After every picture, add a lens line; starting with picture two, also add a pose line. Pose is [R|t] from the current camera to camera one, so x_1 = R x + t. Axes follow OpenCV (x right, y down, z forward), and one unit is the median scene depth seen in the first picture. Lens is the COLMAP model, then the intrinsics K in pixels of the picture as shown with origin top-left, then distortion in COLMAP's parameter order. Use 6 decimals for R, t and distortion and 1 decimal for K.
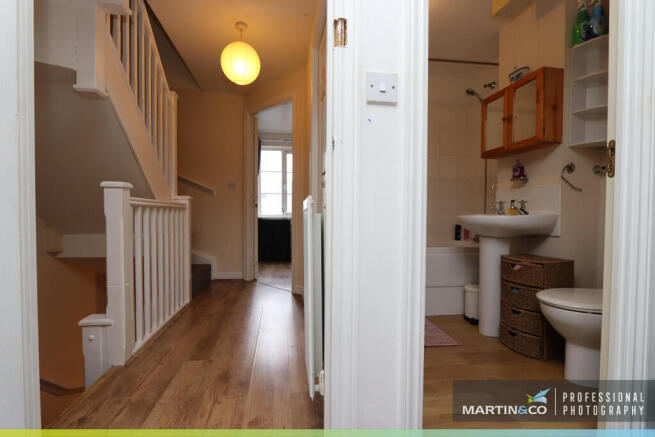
lens RADIAL K [[300.7, 0, 326.3], [0, 300.7, 219.7], [0, 0, 1]] dist [-0.013498, 0.000921]
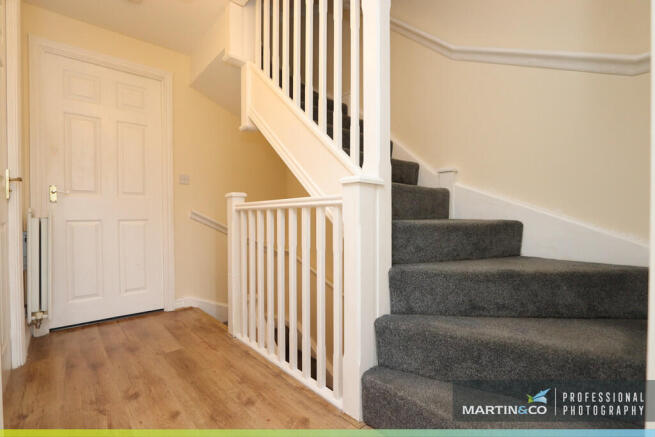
lens RADIAL K [[300.7, 0, 329.5], [0, 300.7, 217.3], [0, 0, 1]] dist [-0.013498, 0.000921]
pose [[-0.835993, 0.000380, -0.548740, -0.186246], [-0.007168, 0.999907, 0.011612, -0.025652], [0.548693, 0.013641, -0.835912, 1.343422]]
